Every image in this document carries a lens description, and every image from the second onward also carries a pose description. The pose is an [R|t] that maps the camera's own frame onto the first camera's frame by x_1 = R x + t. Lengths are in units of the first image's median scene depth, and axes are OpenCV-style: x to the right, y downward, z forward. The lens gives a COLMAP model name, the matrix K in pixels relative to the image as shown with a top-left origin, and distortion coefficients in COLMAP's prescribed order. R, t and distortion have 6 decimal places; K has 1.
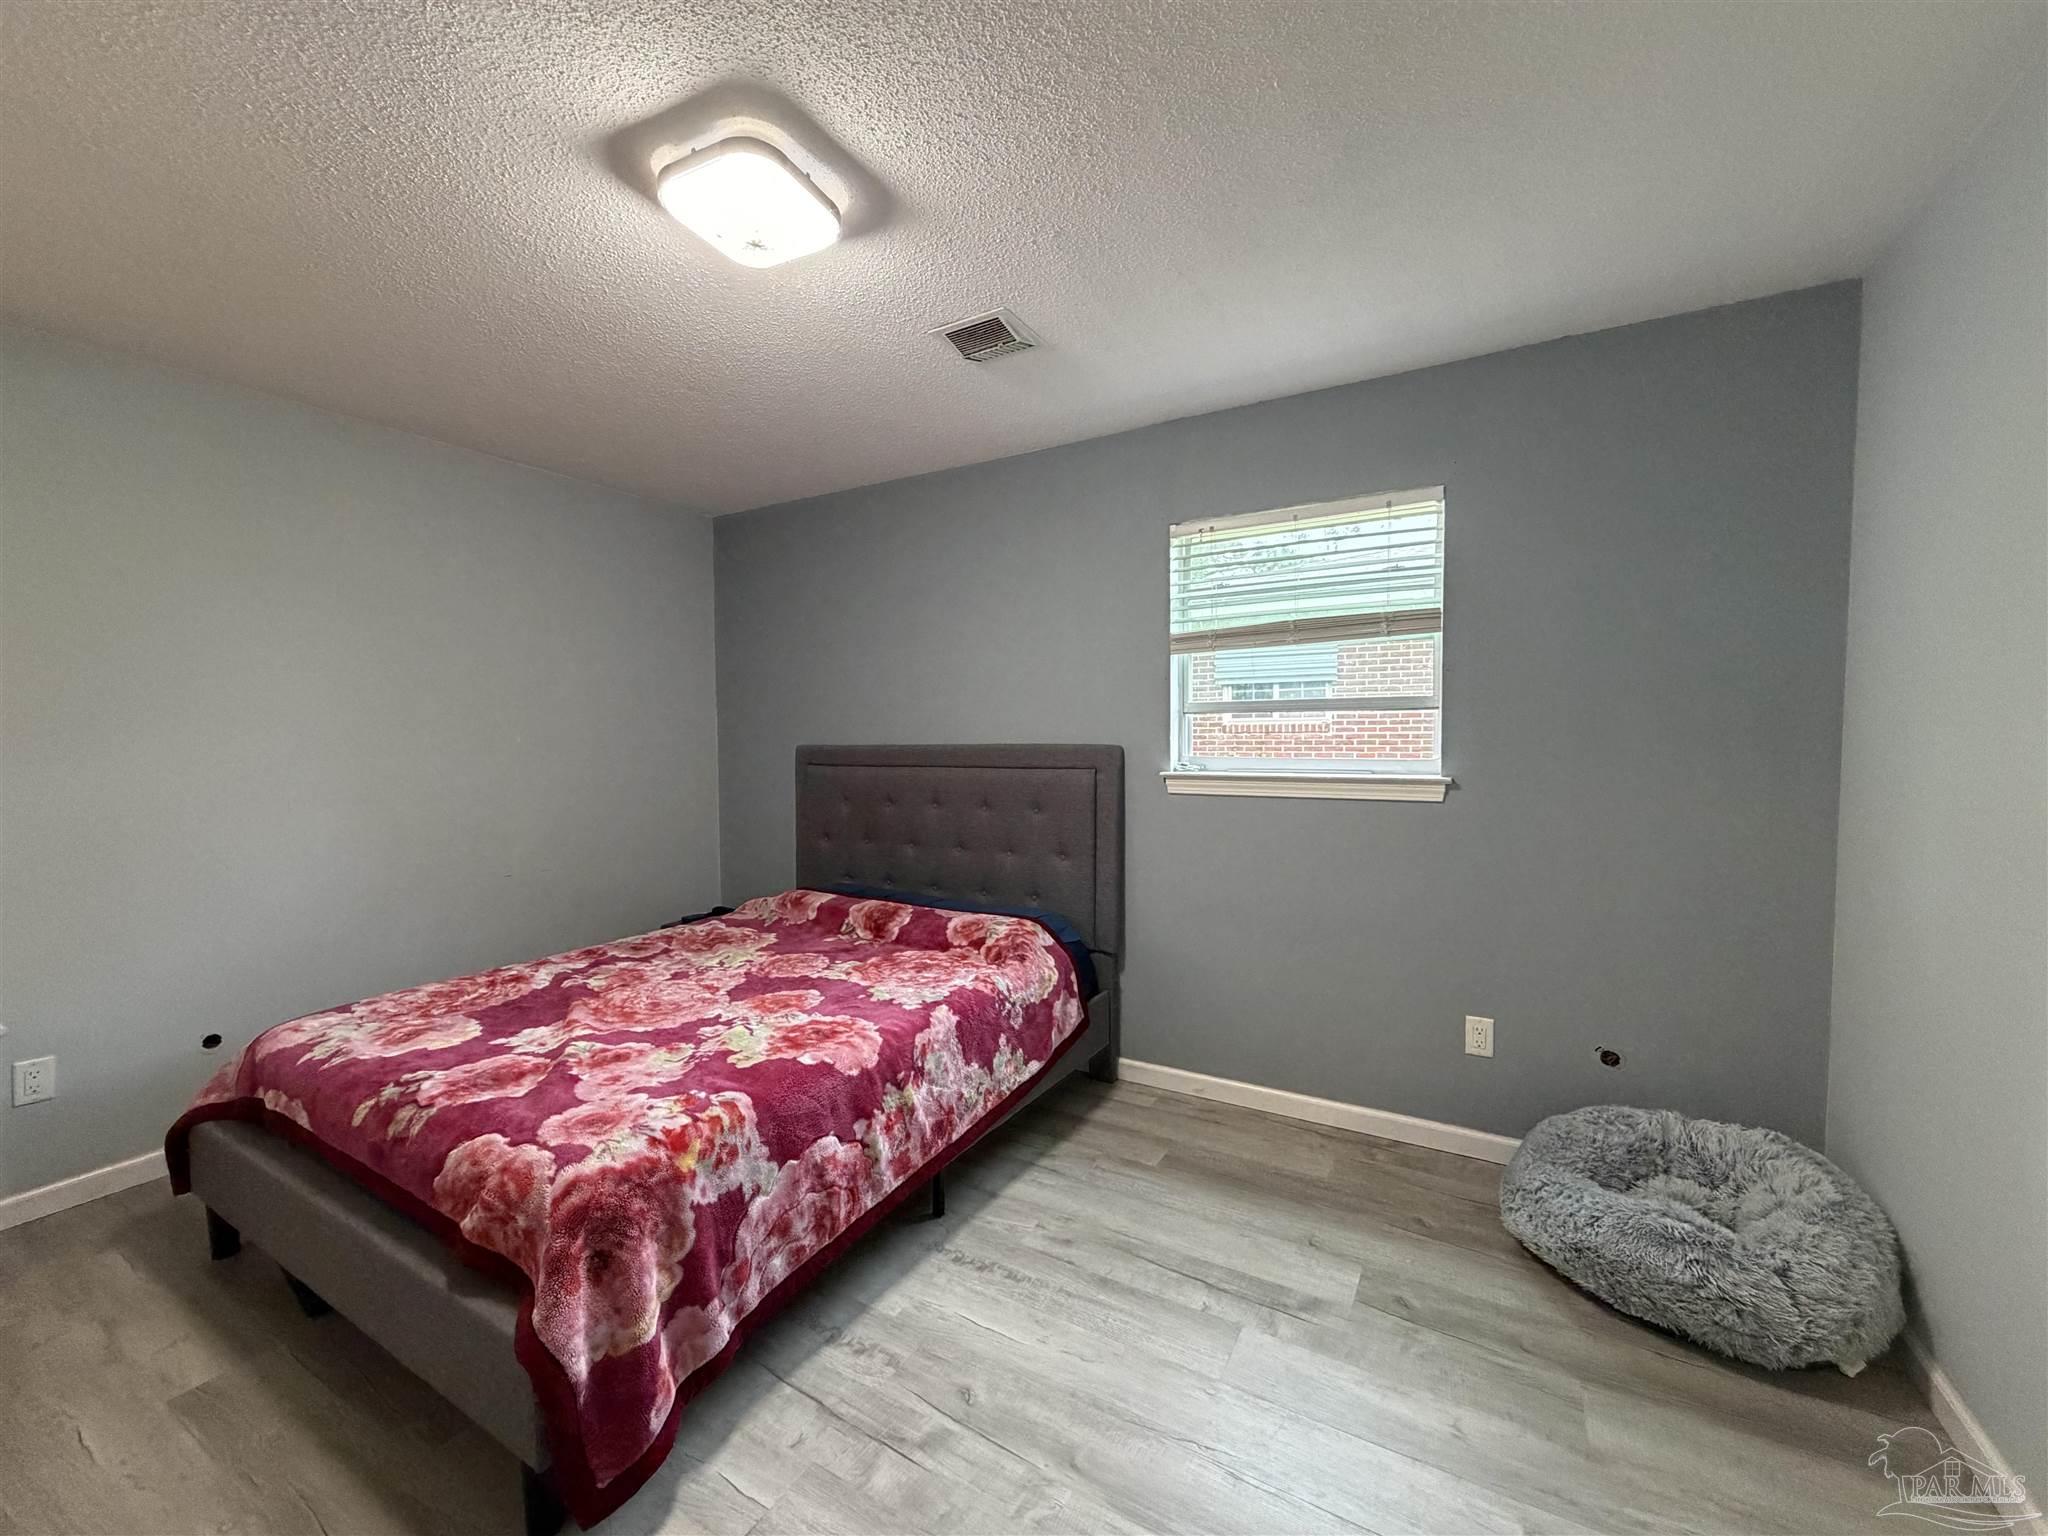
lens RADIAL K [[816.7, 0, 1013.8], [0, 816.7, 769.7], [0, 0, 1]] dist [0.000602, -0.000373]
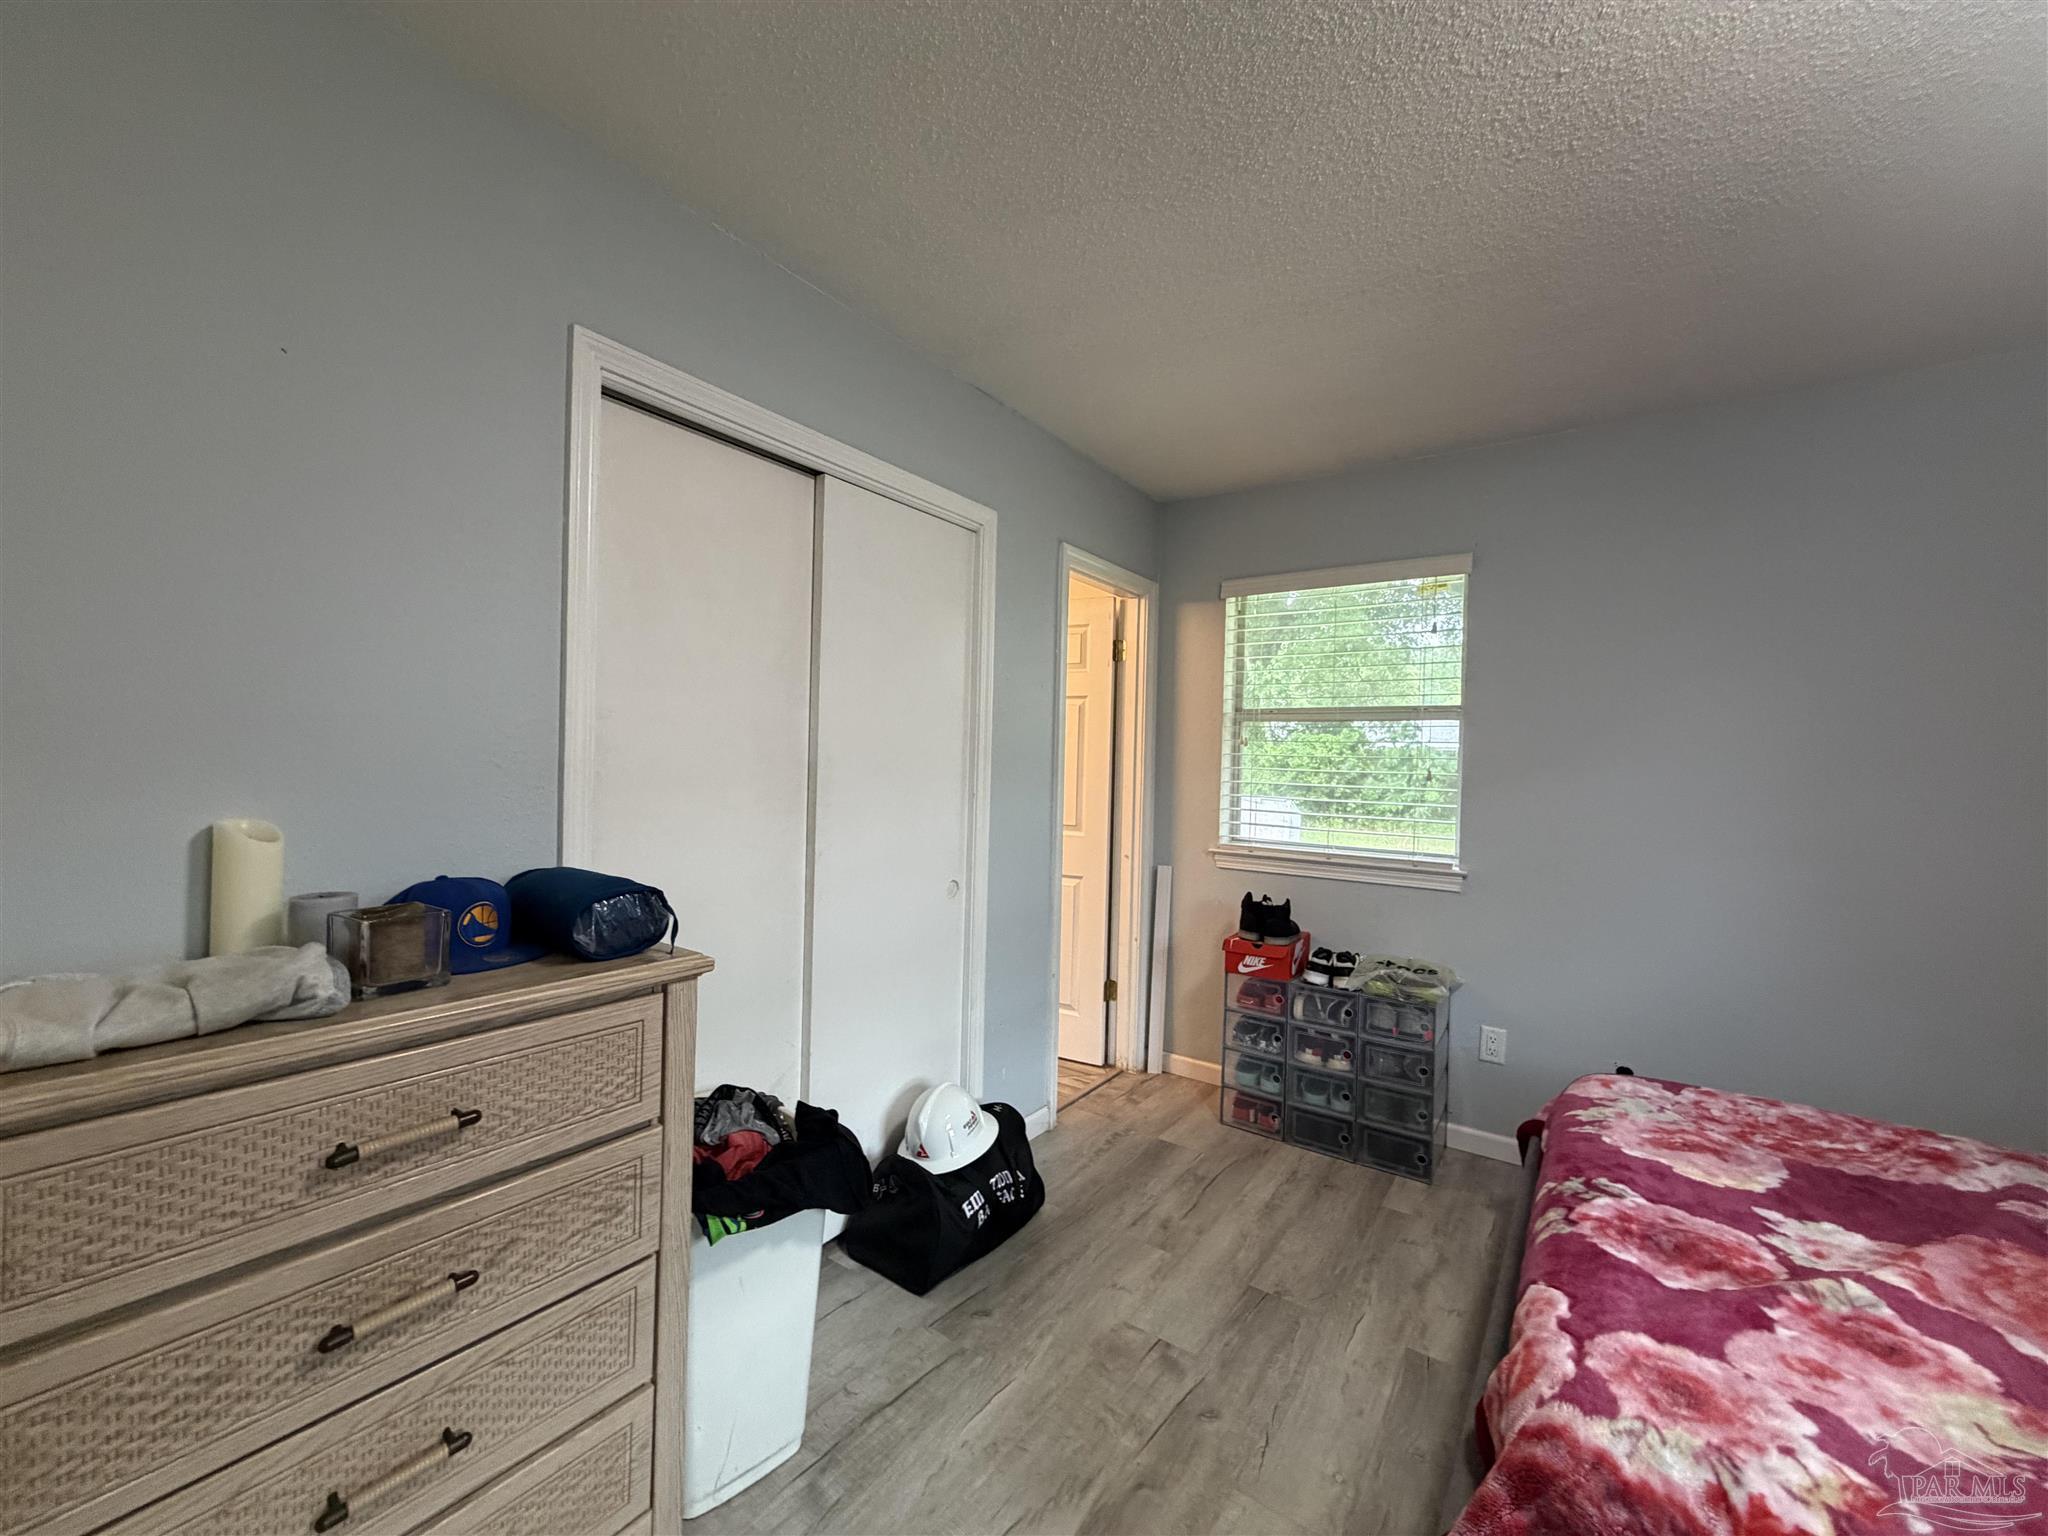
lens RADIAL K [[816.7, 0, 1013.8], [0, 816.7, 769.7], [0, 0, 1]] dist [0.000602, -0.000373]
pose [[-0.098242, 0.009945, -0.995113, 0.117297], [-0.066171, 0.997672, 0.016503, -0.009593], [0.992960, 0.067469, -0.097355, 0.432302]]
